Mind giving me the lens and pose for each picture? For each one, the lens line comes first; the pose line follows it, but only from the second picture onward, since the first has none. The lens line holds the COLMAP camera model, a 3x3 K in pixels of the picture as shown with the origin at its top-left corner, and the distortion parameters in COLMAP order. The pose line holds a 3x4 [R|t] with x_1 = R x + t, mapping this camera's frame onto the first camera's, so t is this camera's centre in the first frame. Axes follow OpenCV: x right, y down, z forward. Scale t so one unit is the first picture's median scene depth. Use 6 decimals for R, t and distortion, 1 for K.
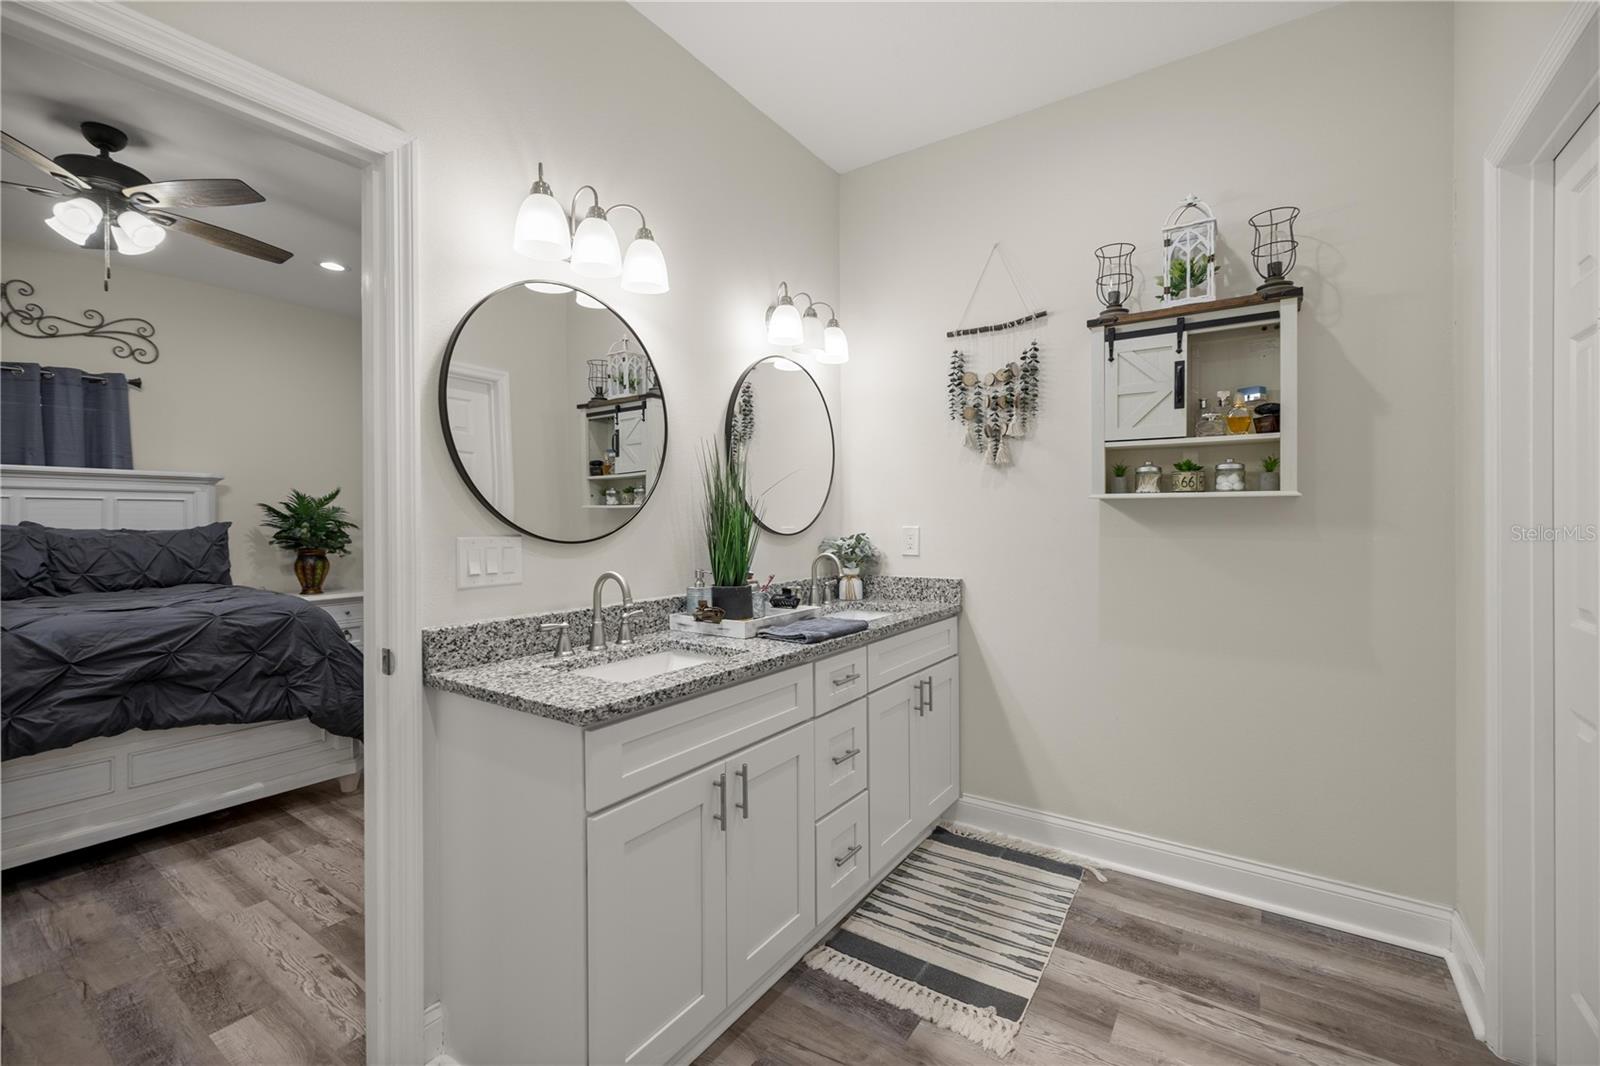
lens RADIAL K [[667.9, 0, 800.0], [0, 667.9, 533.0], [0, 0, 1]] dist [0.001551, 0.000330]
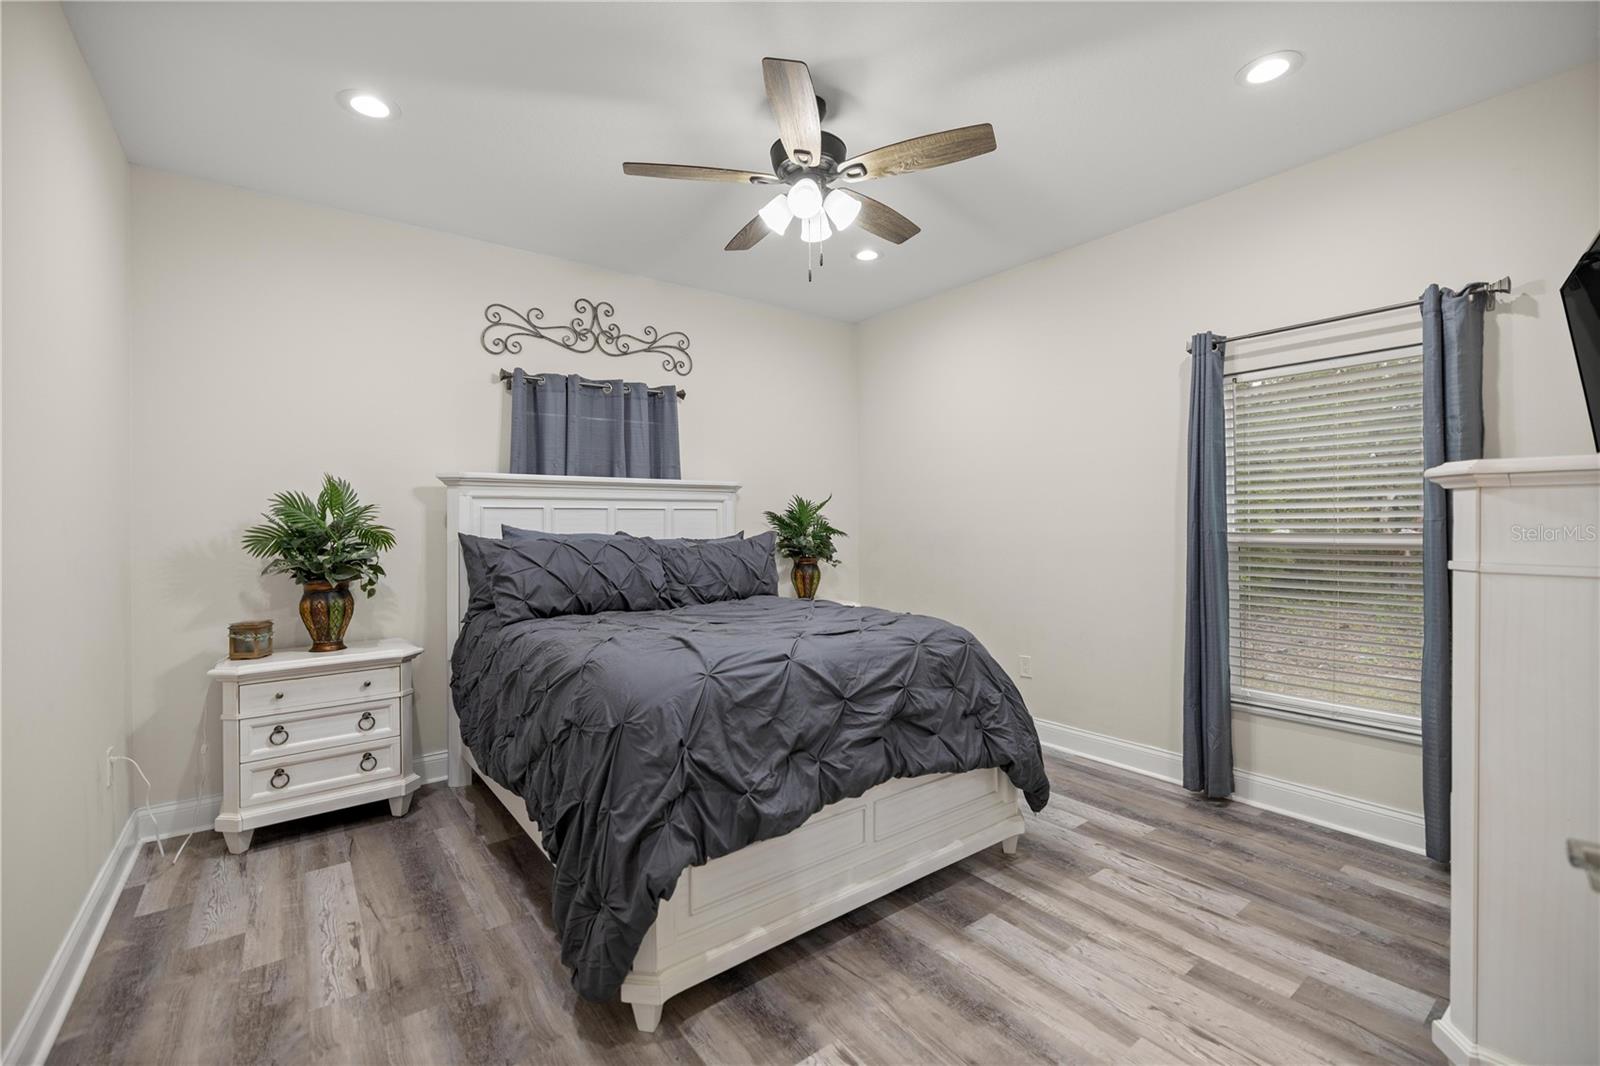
lens RADIAL K [[667.9, 0, 800.0], [0, 667.9, 533.0], [0, 0, 1]] dist [0.001551, 0.000330]
pose [[0.951998, -0.000210, -0.306103, -0.590967], [-0.000395, 0.999998, -0.001915, -0.013366], [0.306103, 0.001944, 0.951996, 0.100776]]
